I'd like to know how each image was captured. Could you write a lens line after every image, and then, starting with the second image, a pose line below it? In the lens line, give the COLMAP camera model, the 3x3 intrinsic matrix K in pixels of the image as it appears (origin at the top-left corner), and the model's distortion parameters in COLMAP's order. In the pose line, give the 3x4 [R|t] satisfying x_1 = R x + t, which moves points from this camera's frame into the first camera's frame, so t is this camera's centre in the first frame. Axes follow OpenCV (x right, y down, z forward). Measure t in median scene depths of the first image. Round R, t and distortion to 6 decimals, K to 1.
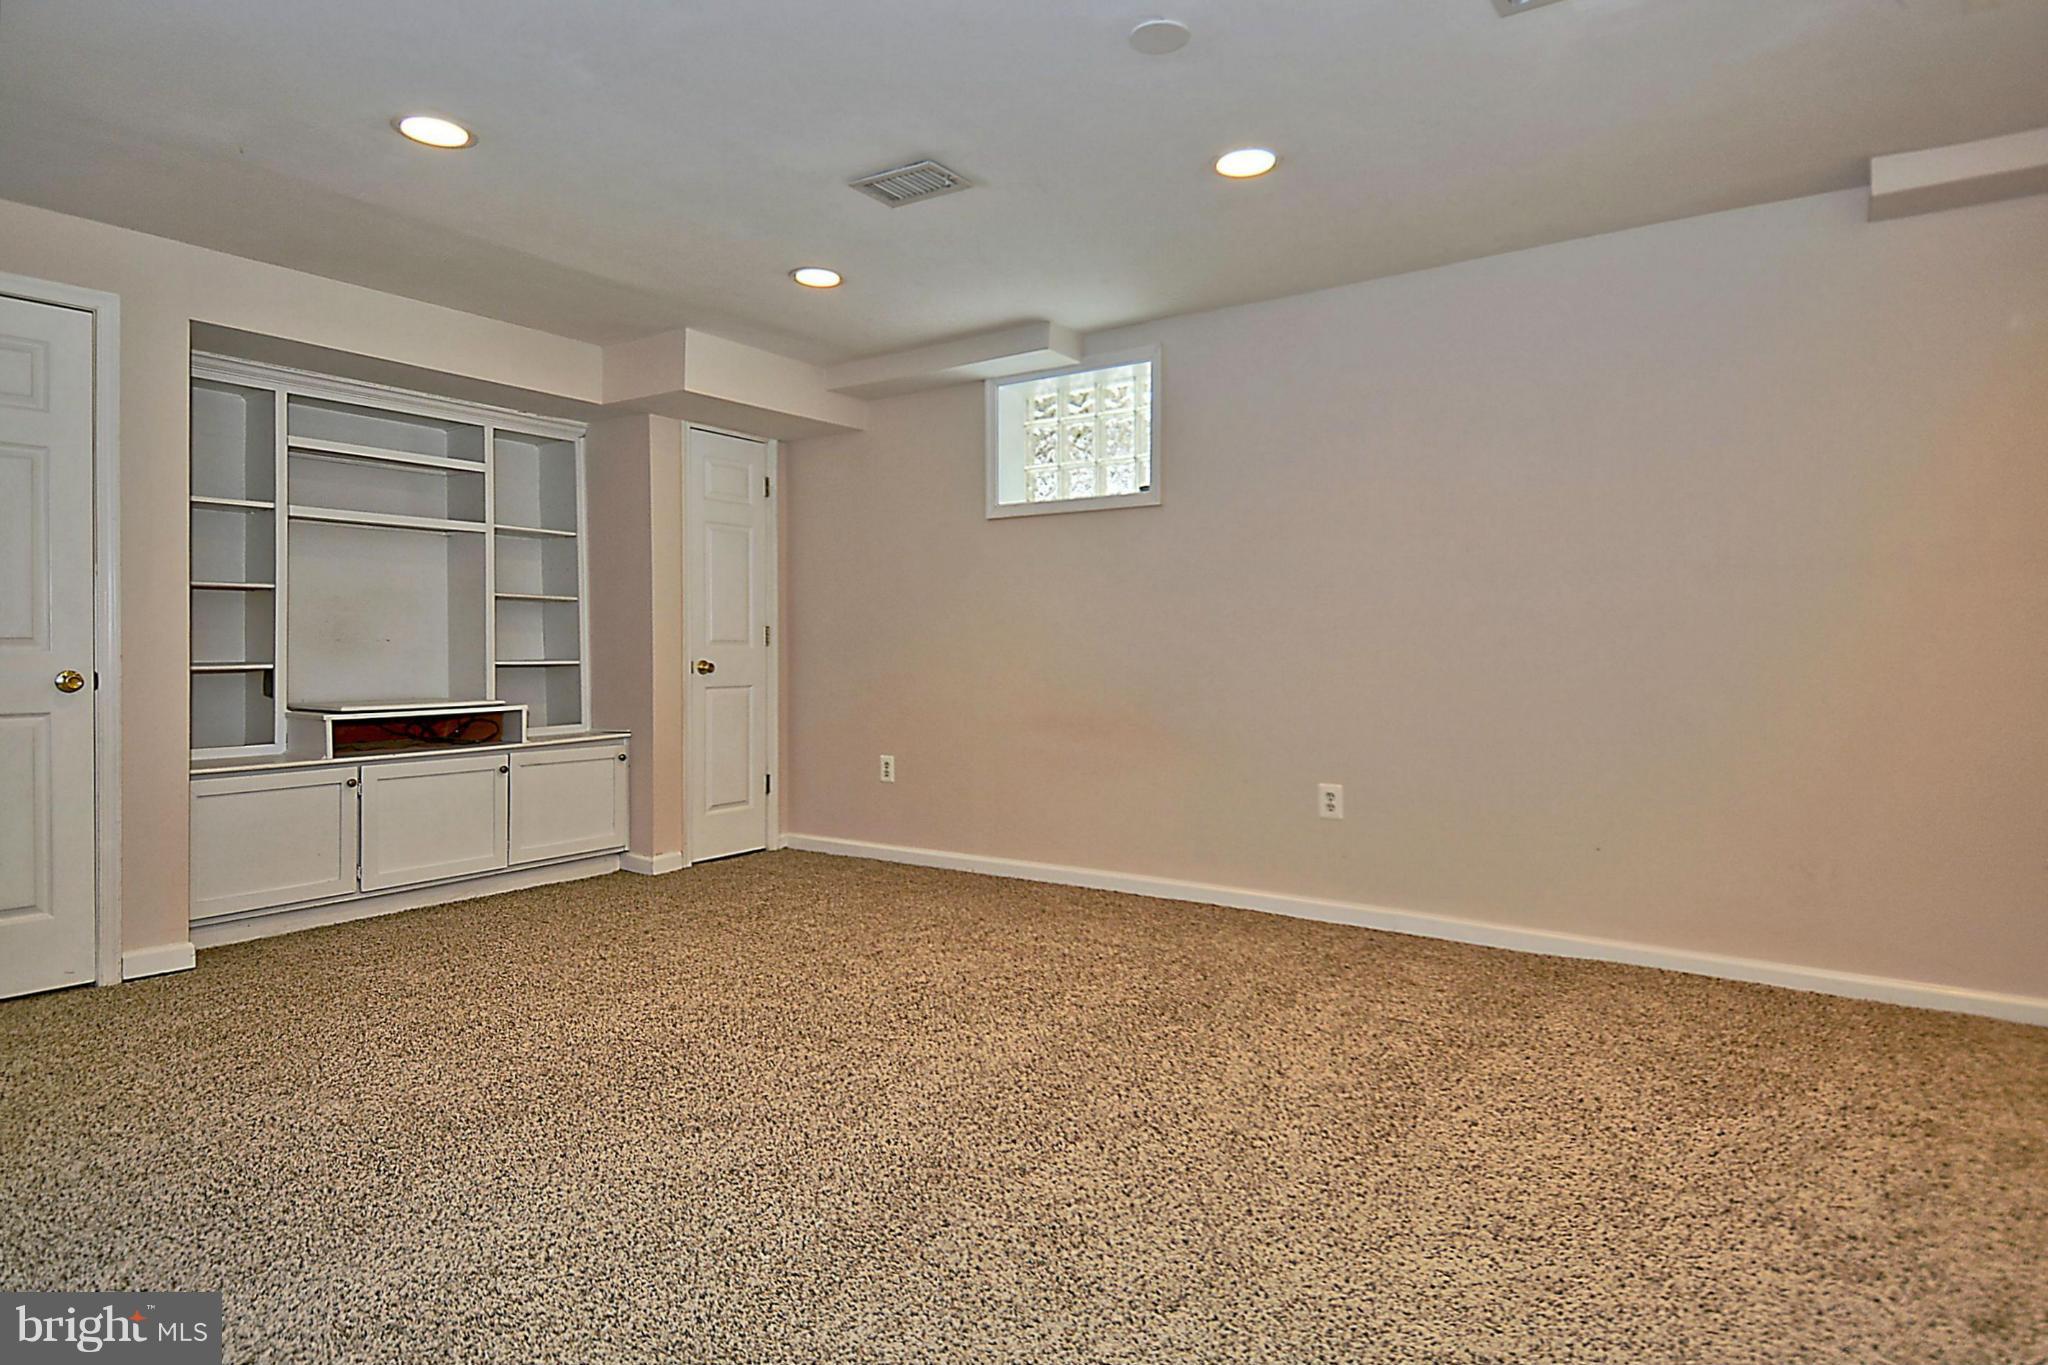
lens RADIAL K [[1127.4, 0, 1030.8], [0, 1127.4, 665.3], [0, 0, 1]] dist [-0.008803, -0.000736]
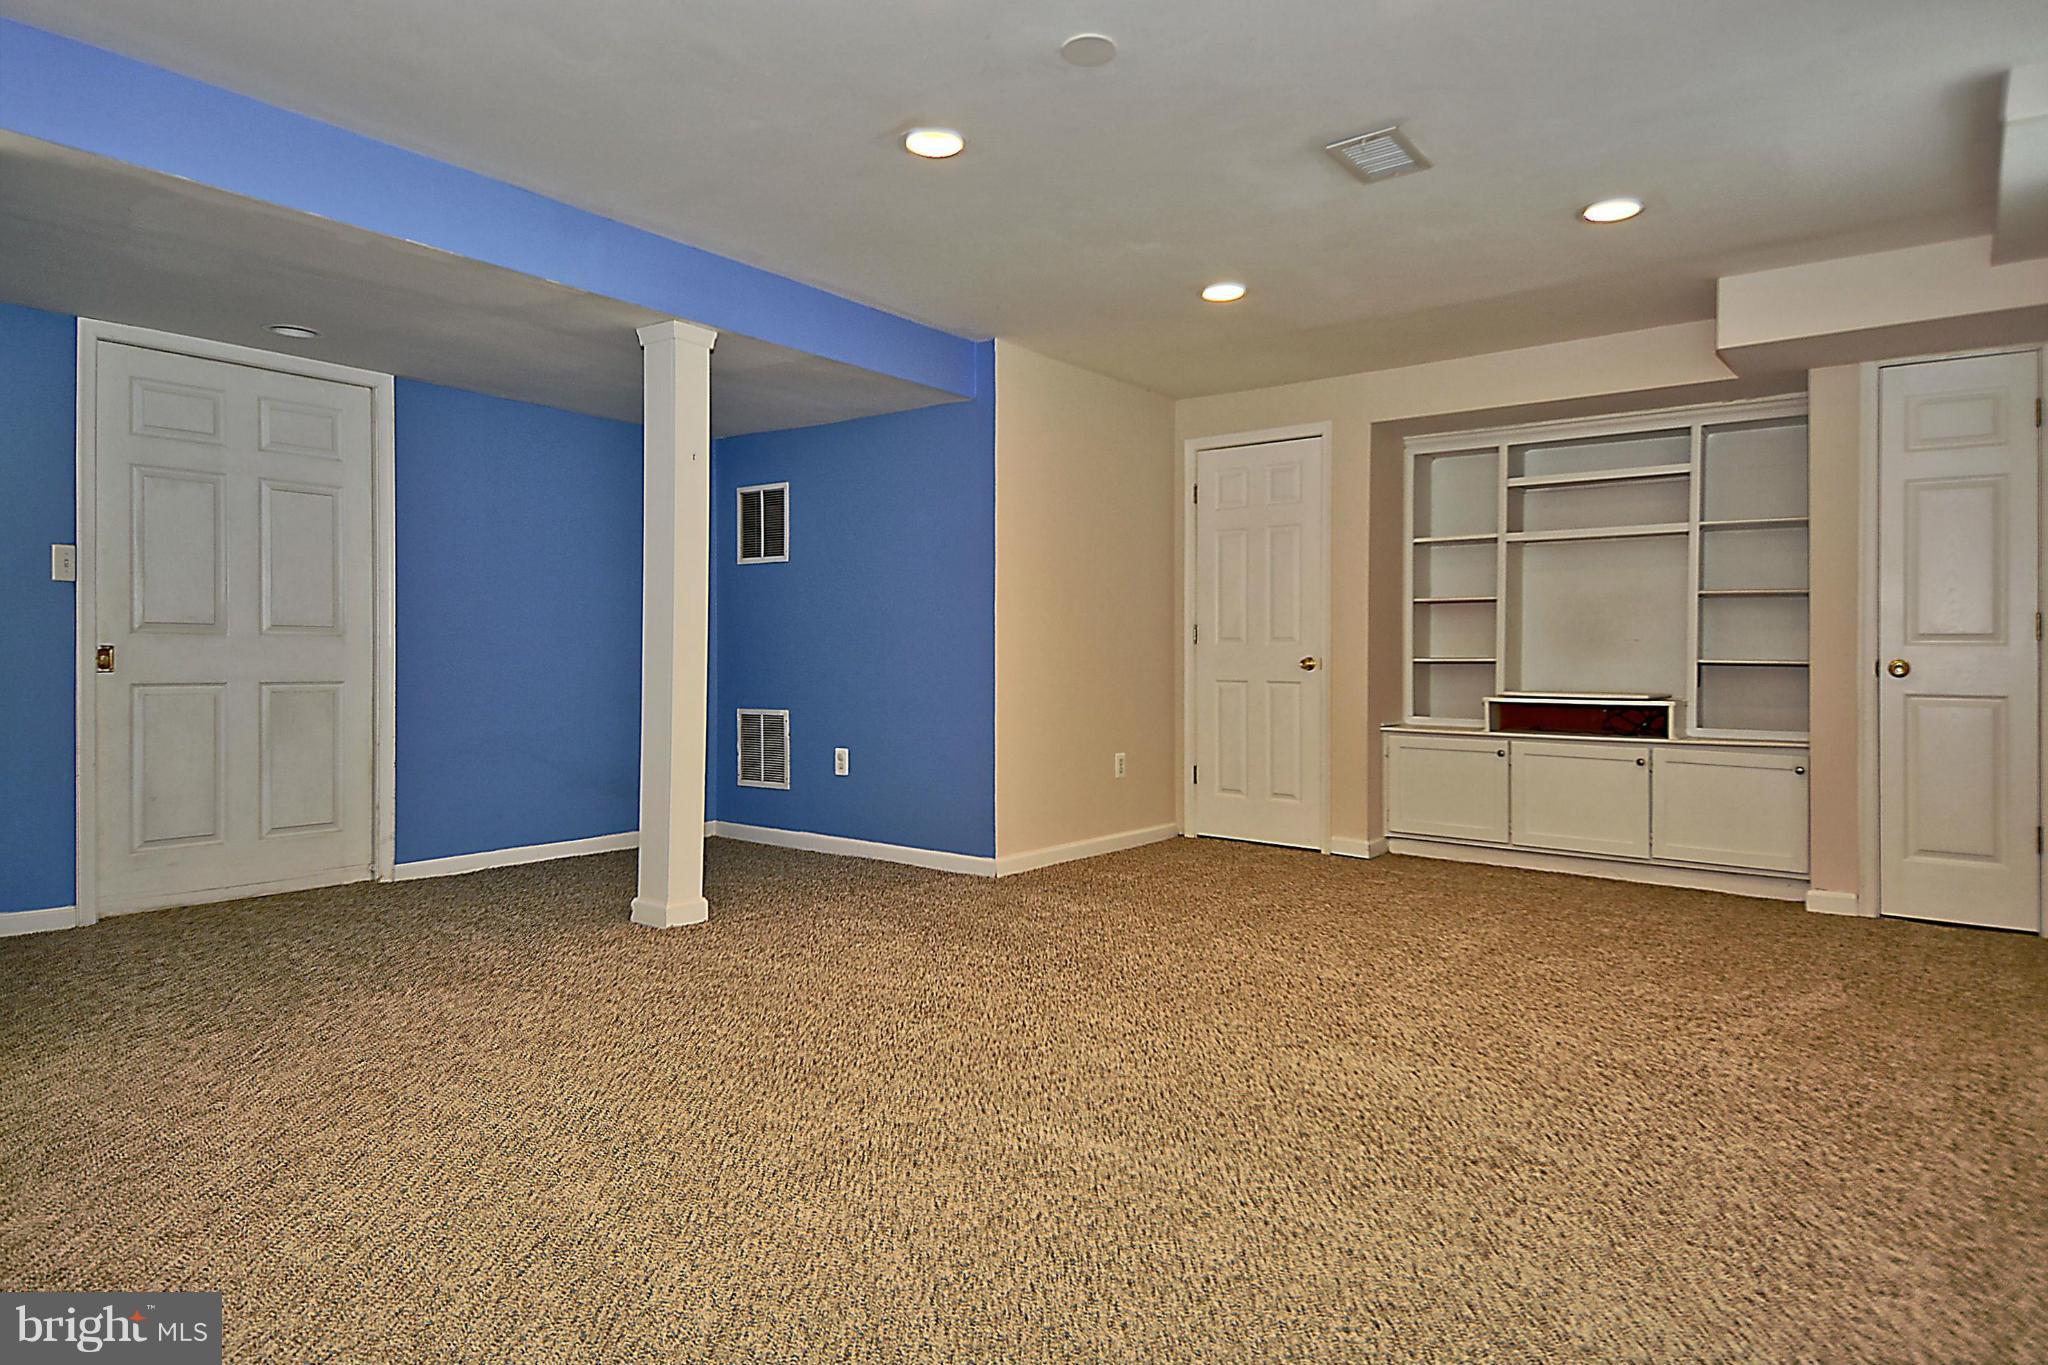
lens RADIAL K [[1127.4, 0, 1031.6], [0, 1127.4, 670.4], [0, 0, 1]] dist [-0.008803, -0.000736]
pose [[-0.067466, 0.014410, -0.997618, 0.599249], [-0.025776, 0.999537, 0.016181, 0.006248], [0.997389, 0.026806, -0.067063, 0.509198]]
